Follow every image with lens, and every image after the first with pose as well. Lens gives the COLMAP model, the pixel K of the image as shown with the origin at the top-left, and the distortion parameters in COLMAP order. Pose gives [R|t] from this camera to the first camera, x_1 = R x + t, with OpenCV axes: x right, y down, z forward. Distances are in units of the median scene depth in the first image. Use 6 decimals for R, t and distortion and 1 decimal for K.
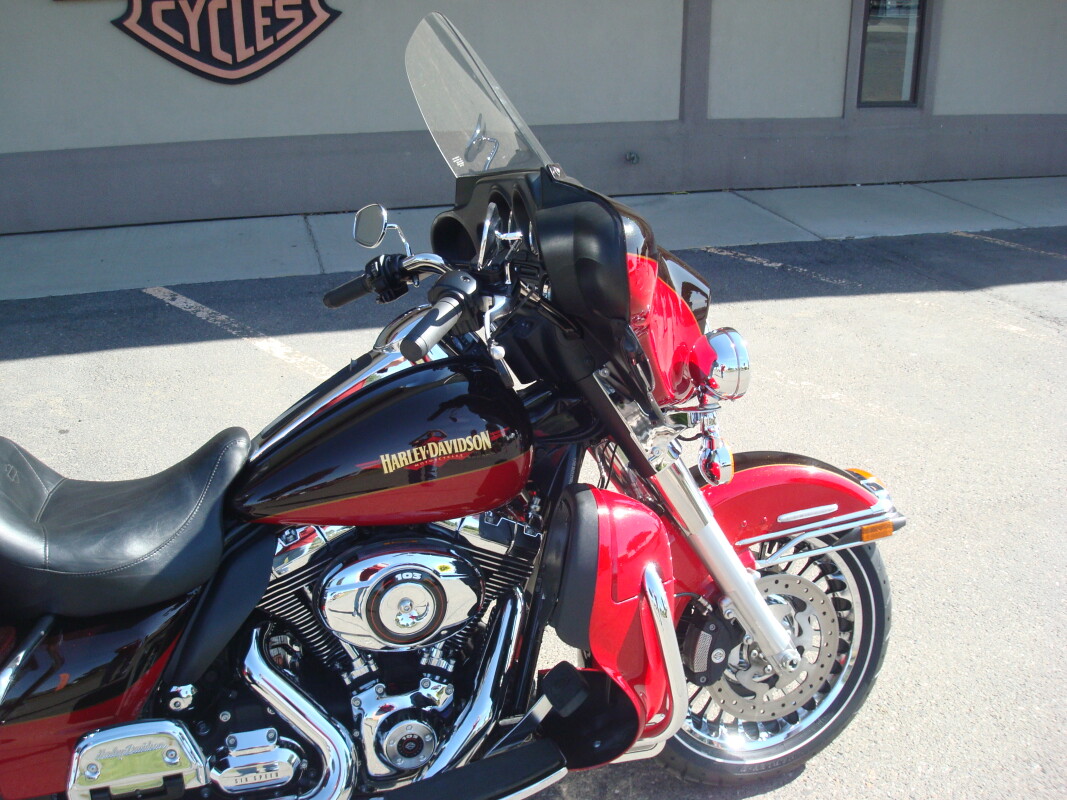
lens RADIAL K [[1112.8, 0, 529.5], [0, 1112.8, 398.7], [0, 0, 1]] dist [-0.118740, 0.000000]
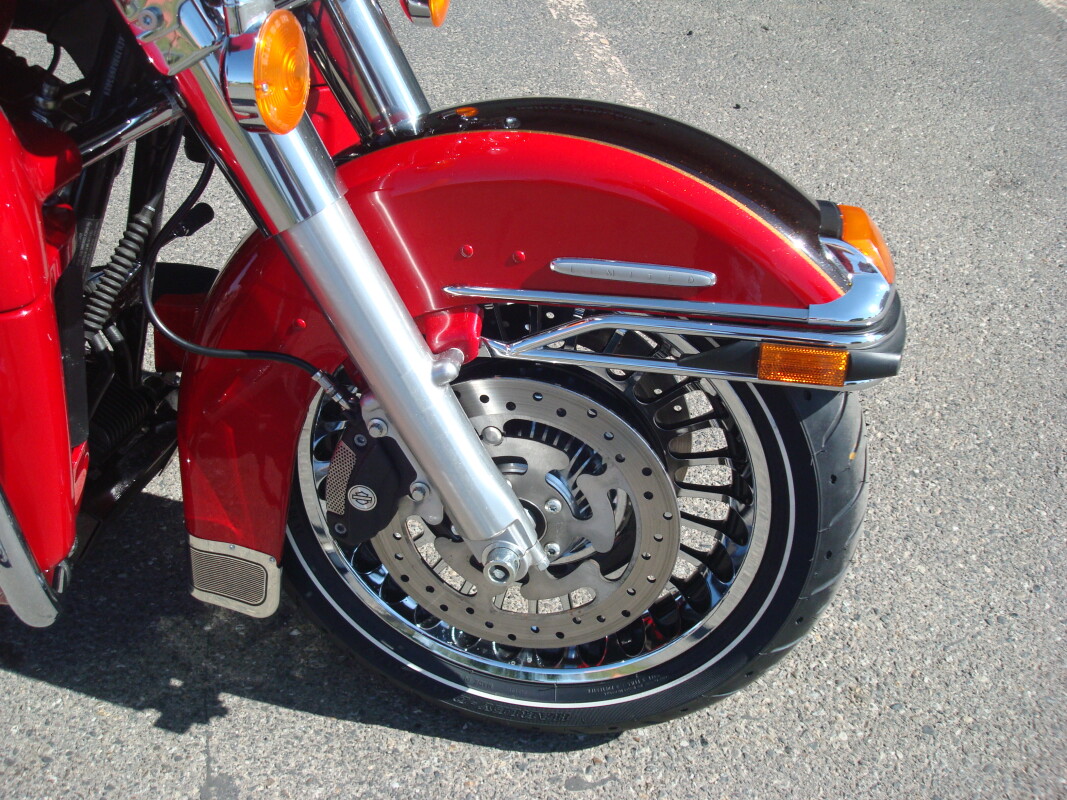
lens RADIAL K [[1112.8, 0, 536.8], [0, 1112.8, 398.8], [0, 0, 1]] dist [-0.118740, 0.000000]
pose [[0.875049, 0.323908, -0.359683, 0.124250], [-0.194650, 0.915844, 0.351200, 0.001863], [0.443170, -0.237305, 0.864458, 0.192774]]
